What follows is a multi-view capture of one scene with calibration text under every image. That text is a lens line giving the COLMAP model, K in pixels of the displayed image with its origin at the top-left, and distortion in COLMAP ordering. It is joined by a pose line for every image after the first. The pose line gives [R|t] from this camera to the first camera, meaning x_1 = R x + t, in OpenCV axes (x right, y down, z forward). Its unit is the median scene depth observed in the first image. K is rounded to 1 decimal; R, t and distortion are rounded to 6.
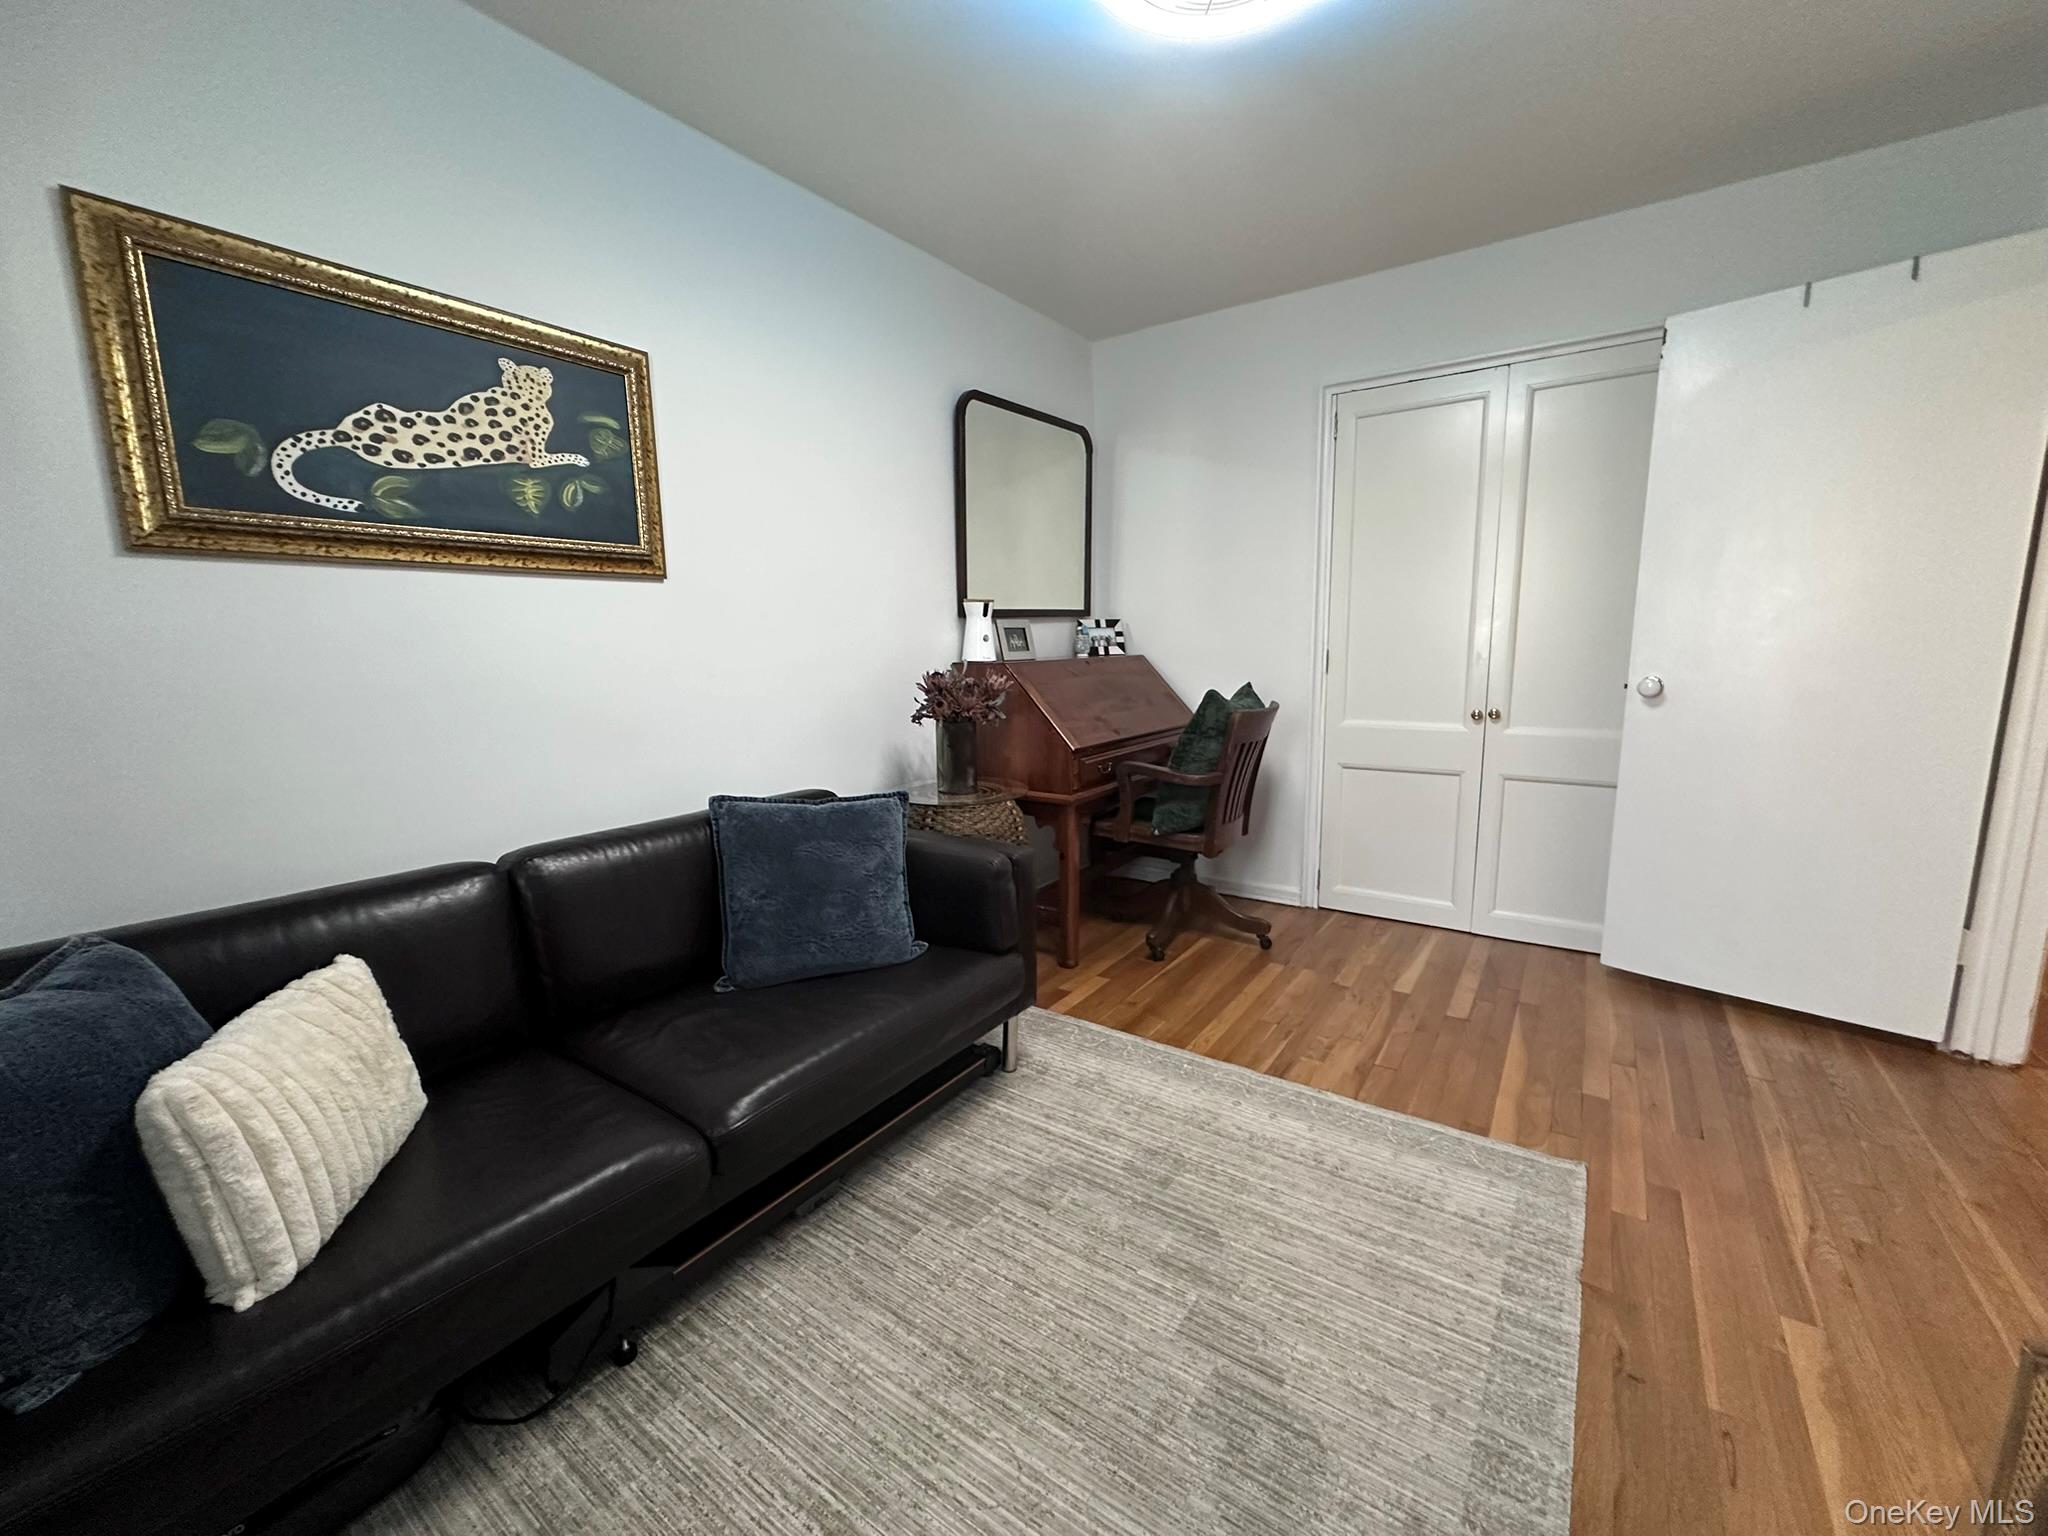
lens RADIAL K [[819.3, 0, 1026.7], [0, 819.3, 765.9], [0, 0, 1]] dist [-0.001548, -0.000097]
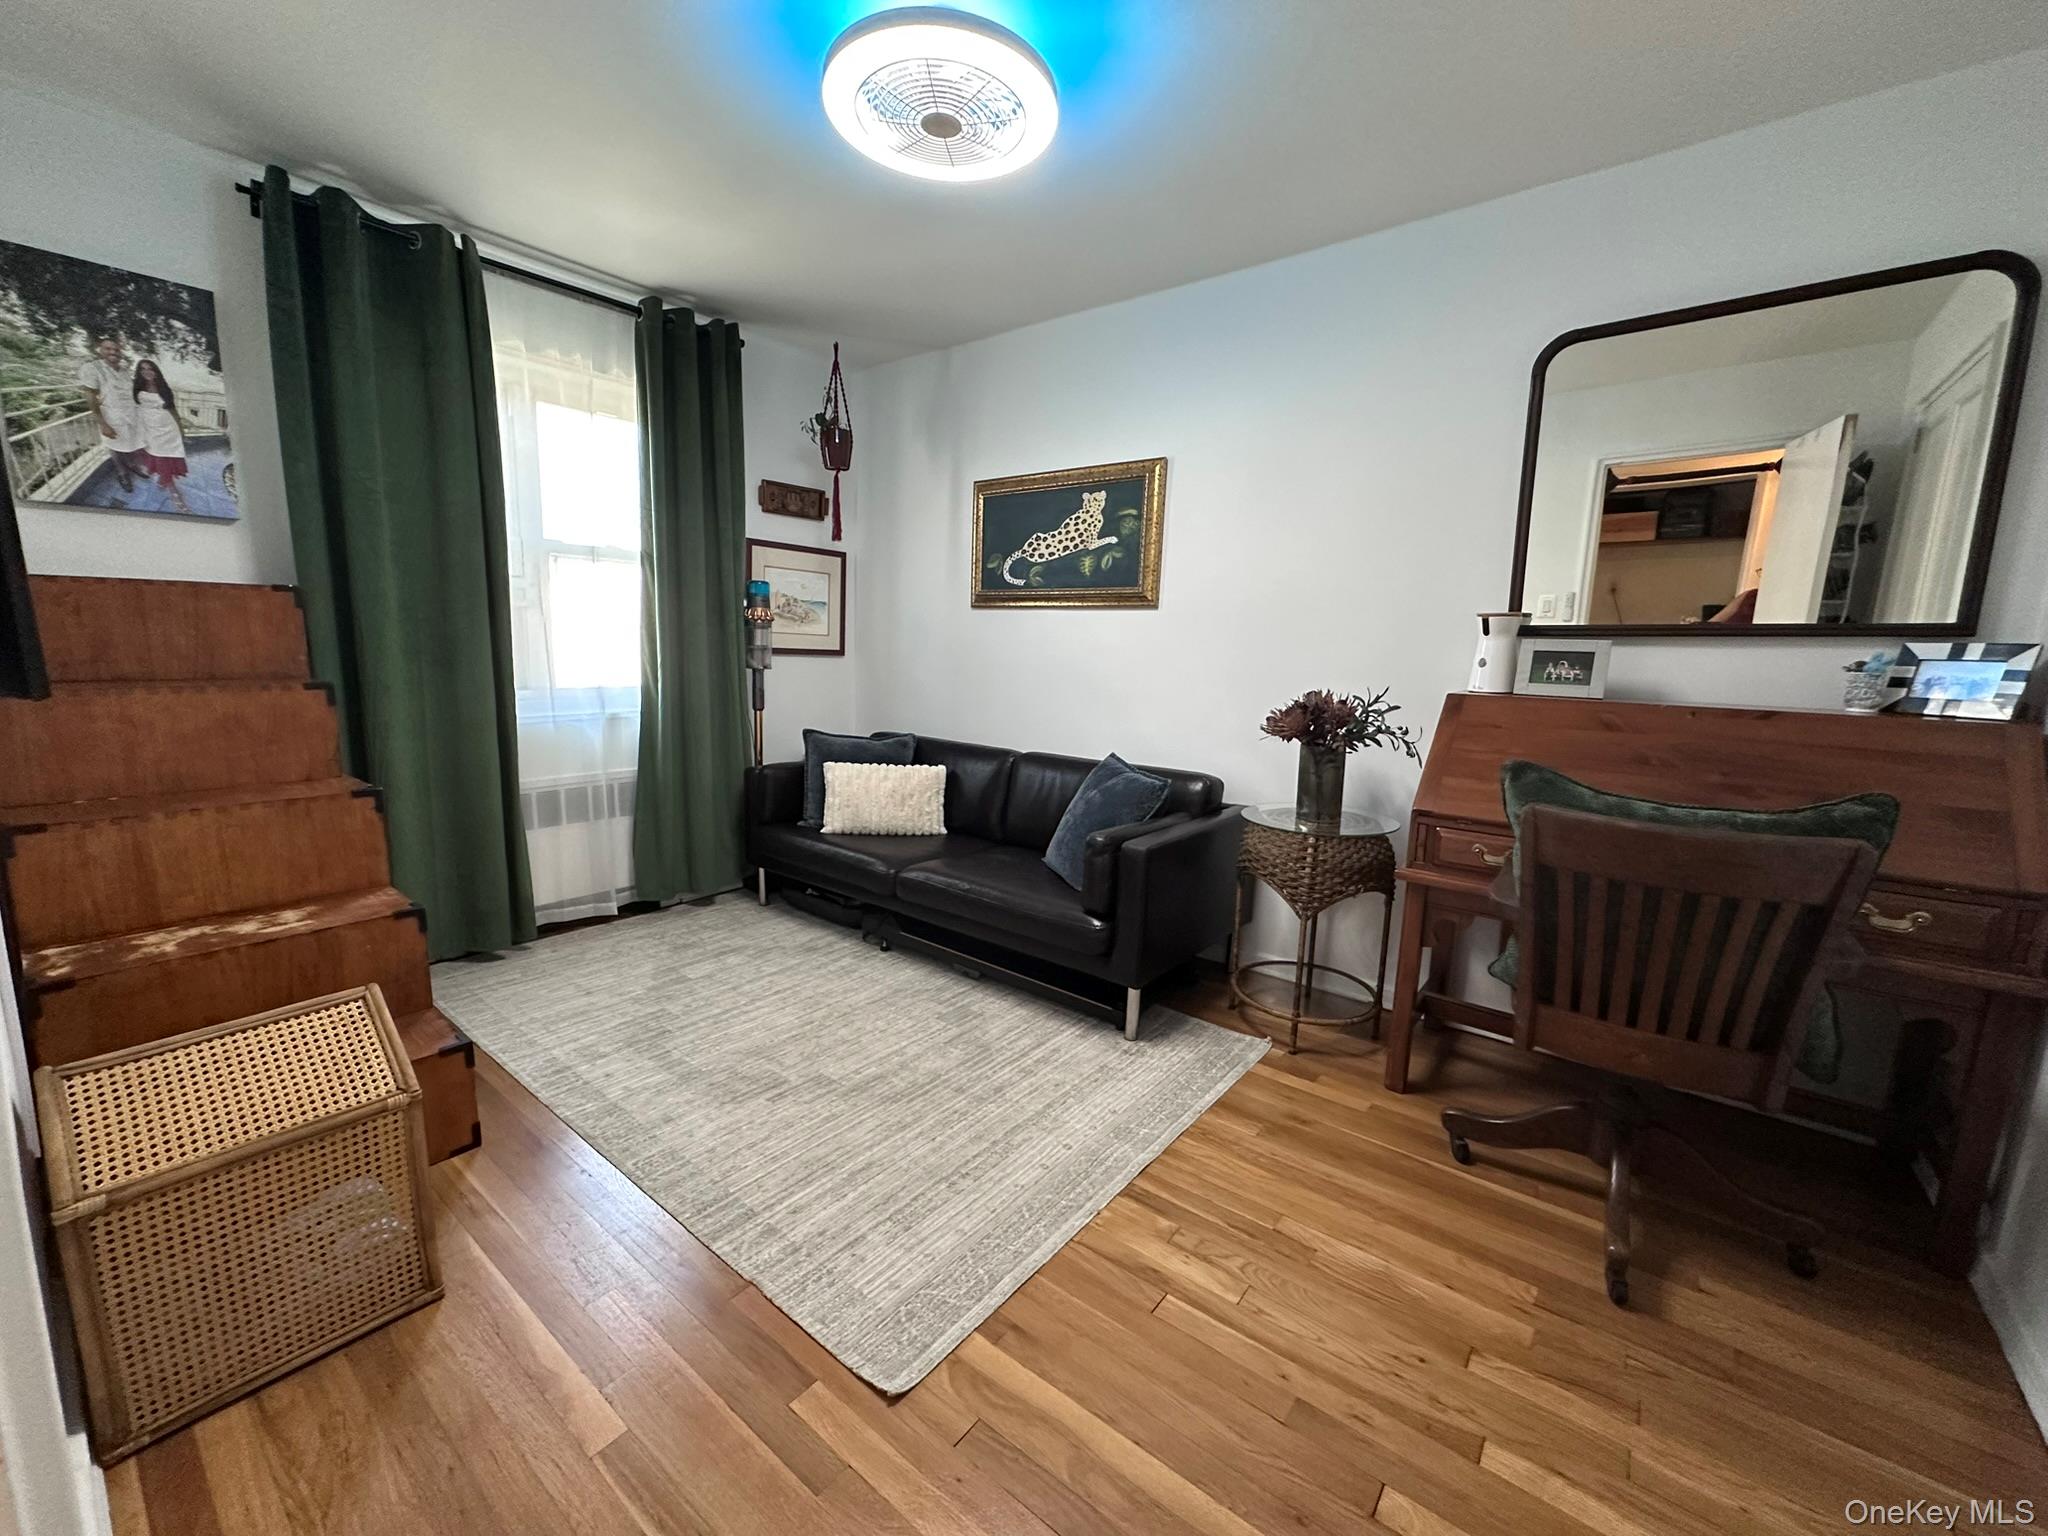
lens RADIAL K [[819.3, 0, 1024.6], [0, 819.3, 773.5], [0, 0, 1]] dist [-0.001548, -0.000097]
pose [[-0.057554, 0.172063, -0.983403, 1.255142], [-0.181963, 0.966728, 0.179794, -0.188246], [0.981620, 0.189291, -0.024330, 1.001270]]
